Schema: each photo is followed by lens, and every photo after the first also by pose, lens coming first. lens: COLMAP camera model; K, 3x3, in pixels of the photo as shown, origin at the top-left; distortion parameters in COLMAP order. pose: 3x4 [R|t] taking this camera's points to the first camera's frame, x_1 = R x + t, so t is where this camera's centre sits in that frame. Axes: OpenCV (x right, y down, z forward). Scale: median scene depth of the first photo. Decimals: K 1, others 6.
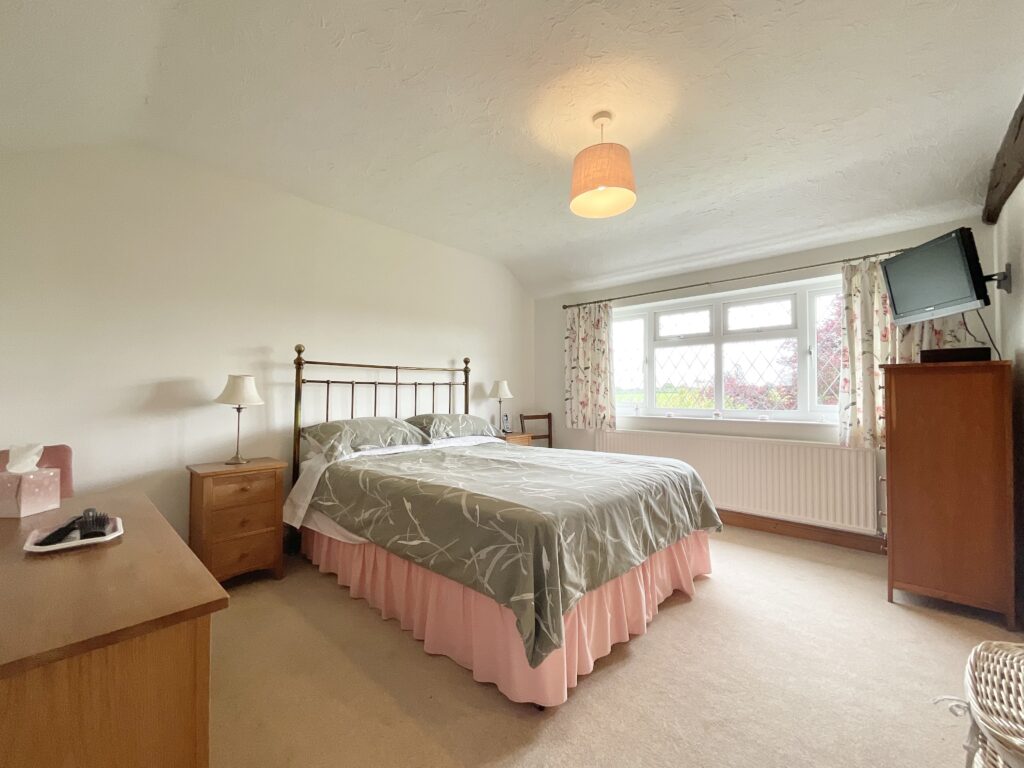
lens RADIAL K [[418.0, 0, 507.1], [0, 418.0, 382.9], [0, 0, 1]] dist [-0.001277, 0.000960]
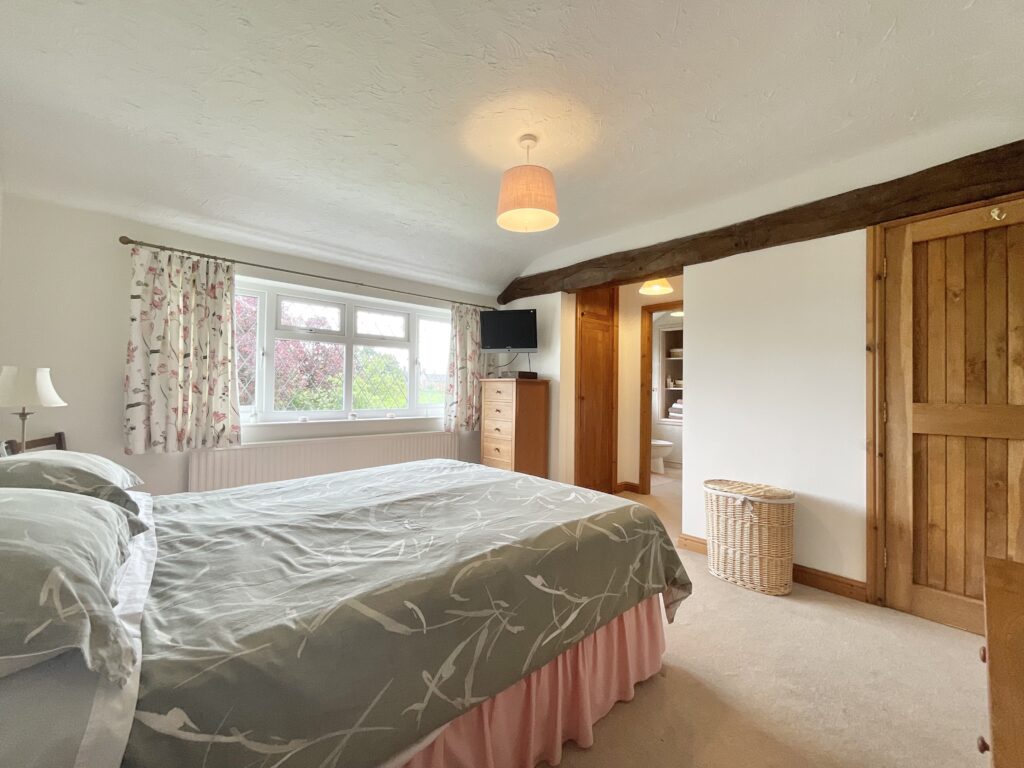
lens RADIAL K [[418.0, 0, 518.5], [0, 418.0, 387.0], [0, 0, 1]] dist [-0.001277, 0.000960]
pose [[0.079328, 0.008997, 0.996808, -0.421180], [-0.036371, 0.999320, -0.006125, -0.000813], [-0.996185, -0.035769, 0.079601, 0.470670]]
